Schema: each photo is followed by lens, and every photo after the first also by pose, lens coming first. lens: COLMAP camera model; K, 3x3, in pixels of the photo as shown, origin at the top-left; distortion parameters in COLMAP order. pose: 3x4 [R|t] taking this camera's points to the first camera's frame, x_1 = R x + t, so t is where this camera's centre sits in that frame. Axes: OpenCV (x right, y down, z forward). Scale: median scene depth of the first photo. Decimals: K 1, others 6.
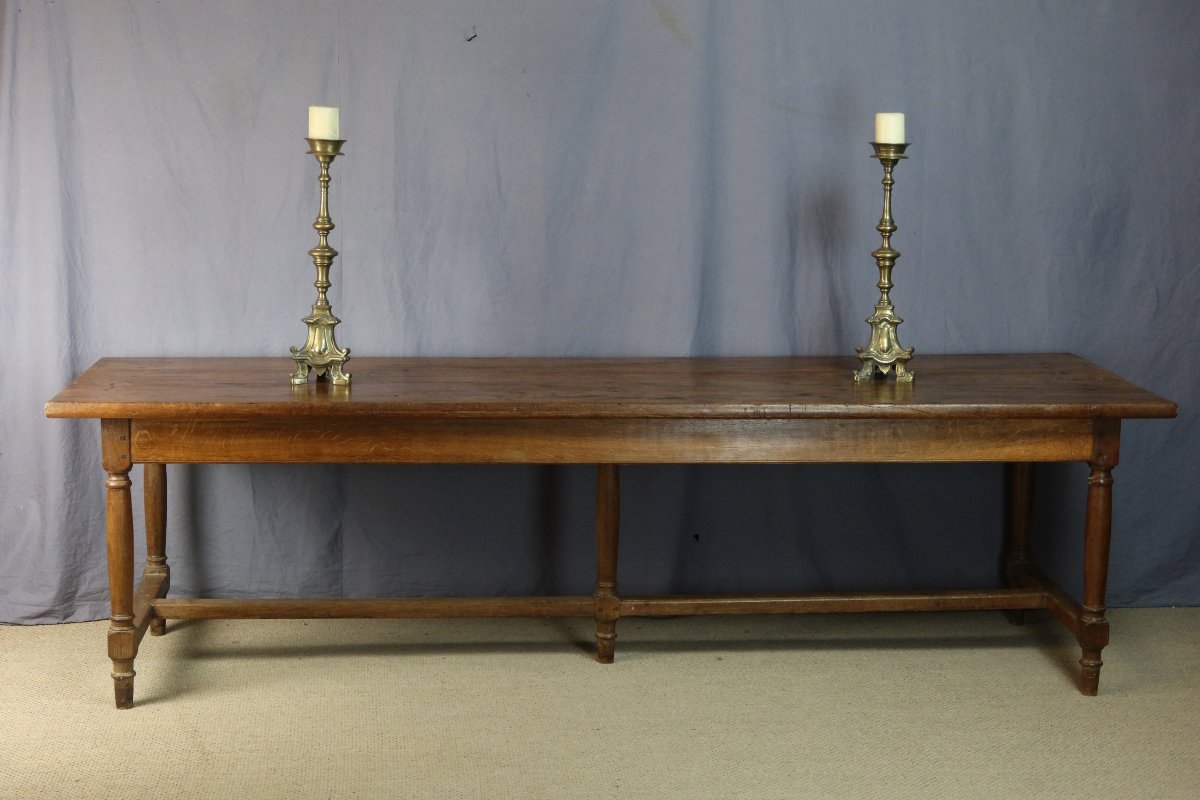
lens RADIAL K [[1988.3, 0, 599.4], [0, 1988.3, 393.7], [0, 0, 1]] dist [0.007270, 0.000000]
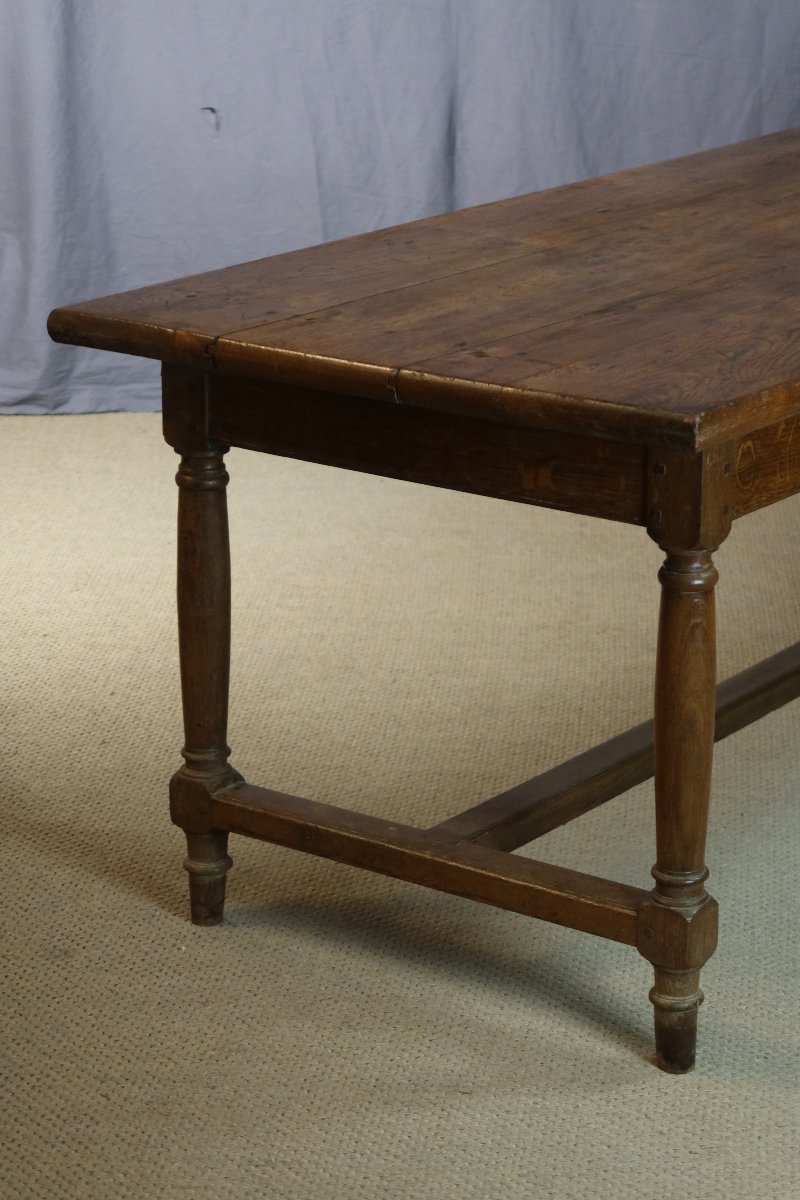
lens RADIAL K [[2968.4, 0, 467.8], [0, 2968.4, 569.3], [0, 0, 1]] dist [-0.002495, 0.000000]
pose [[0.987216, 0.051569, -0.150816, 0.034331], [-0.027513, 0.987145, 0.157442, 0.001279], [0.156997, -0.151280, 0.975944, 0.000456]]
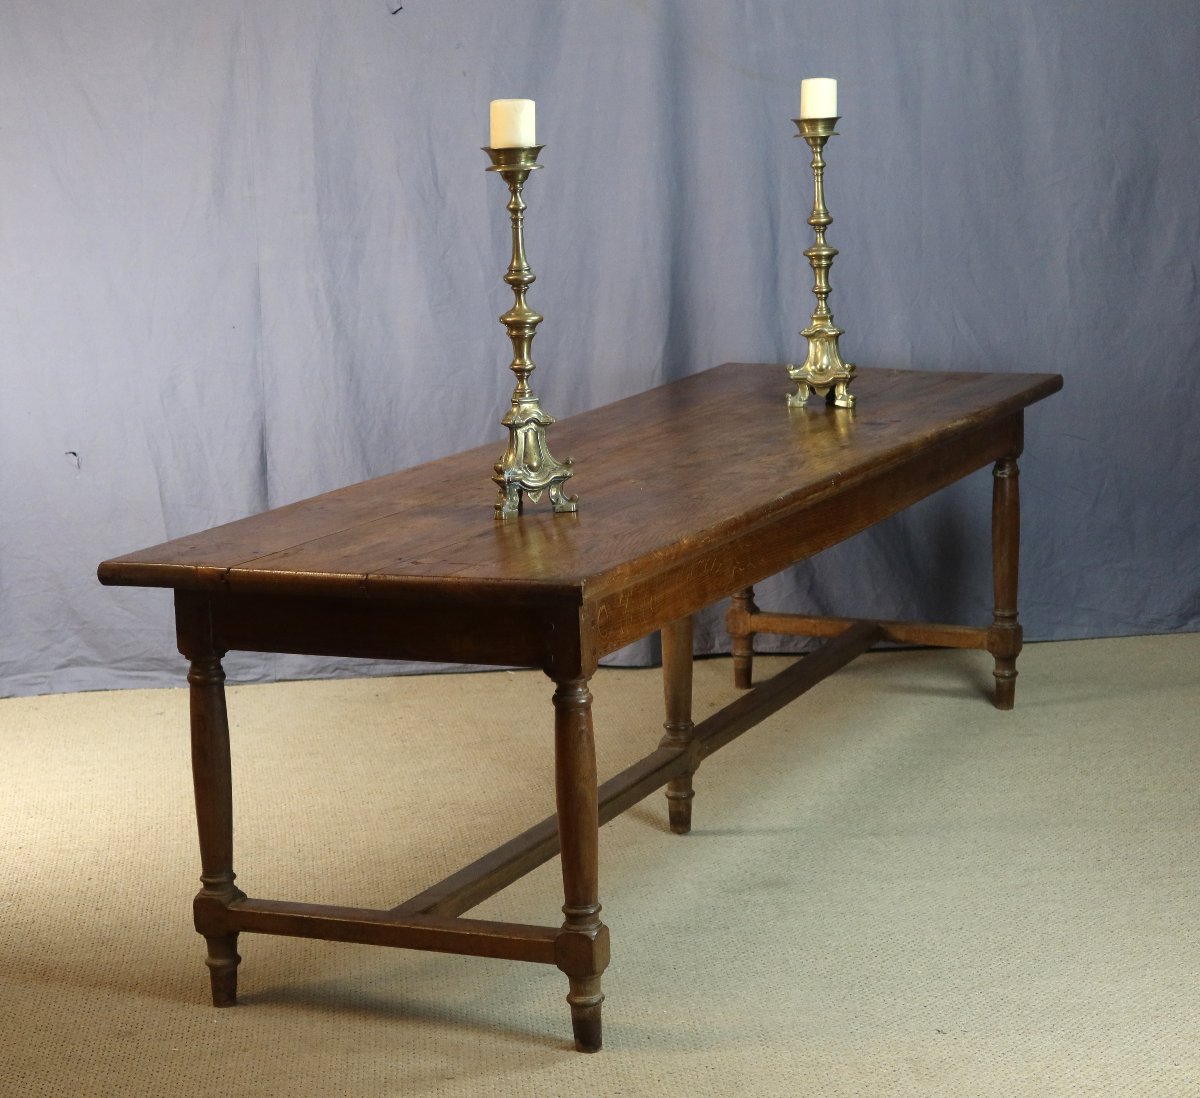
lens RADIAL K [[2730.6, 0, 567.9], [0, 2730.6, 528.0], [0, 0, 1]] dist [0.023467, 0.000000]
pose [[0.998769, -0.045500, 0.019767, -0.023518], [0.045078, 0.998757, 0.021278, 0.025931], [-0.020710, -0.020361, 0.999578, -0.206075]]
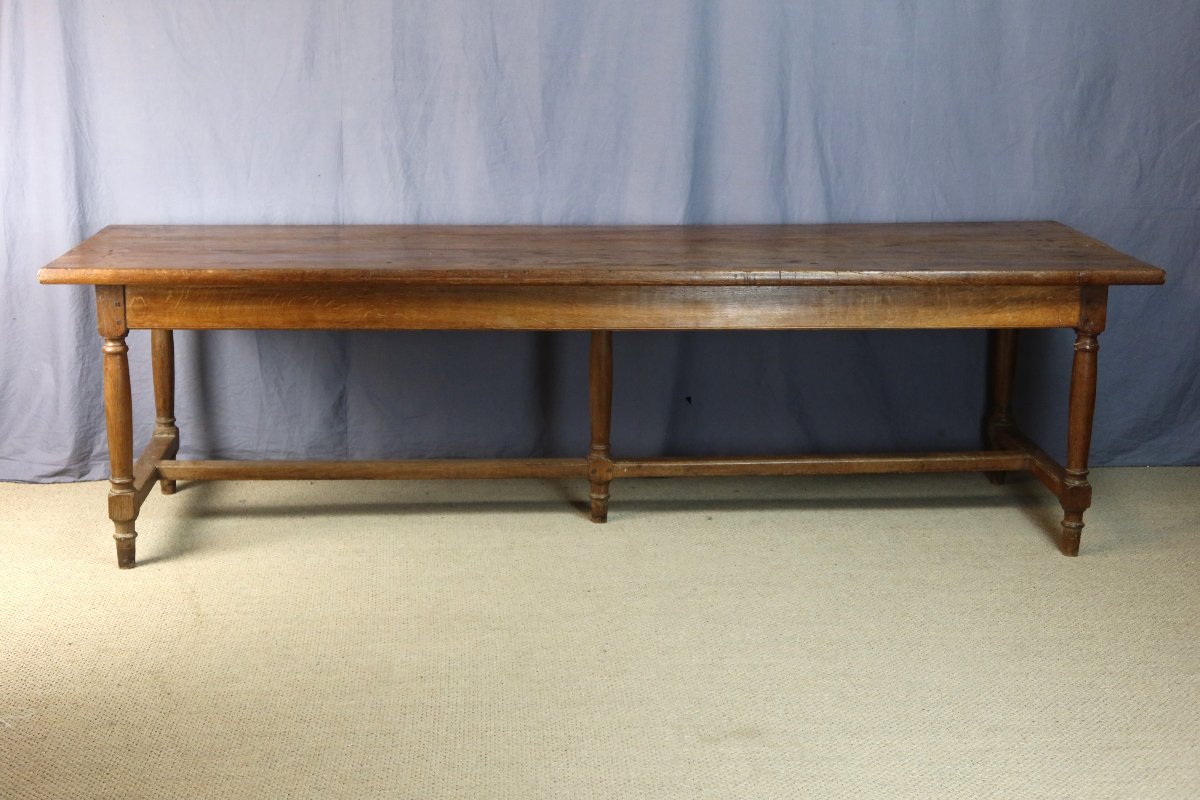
lens RADIAL K [[1718.7, 0, 599.0], [0, 1718.7, 385.1], [0, 0, 1]] dist [-0.000036, 0.000000]
pose [[0.999947, 0.001137, -0.010232, 0.011810], [-0.000401, 0.997430, 0.071645, 0.000587], [0.010287, -0.071637, 0.997378, 0.113589]]
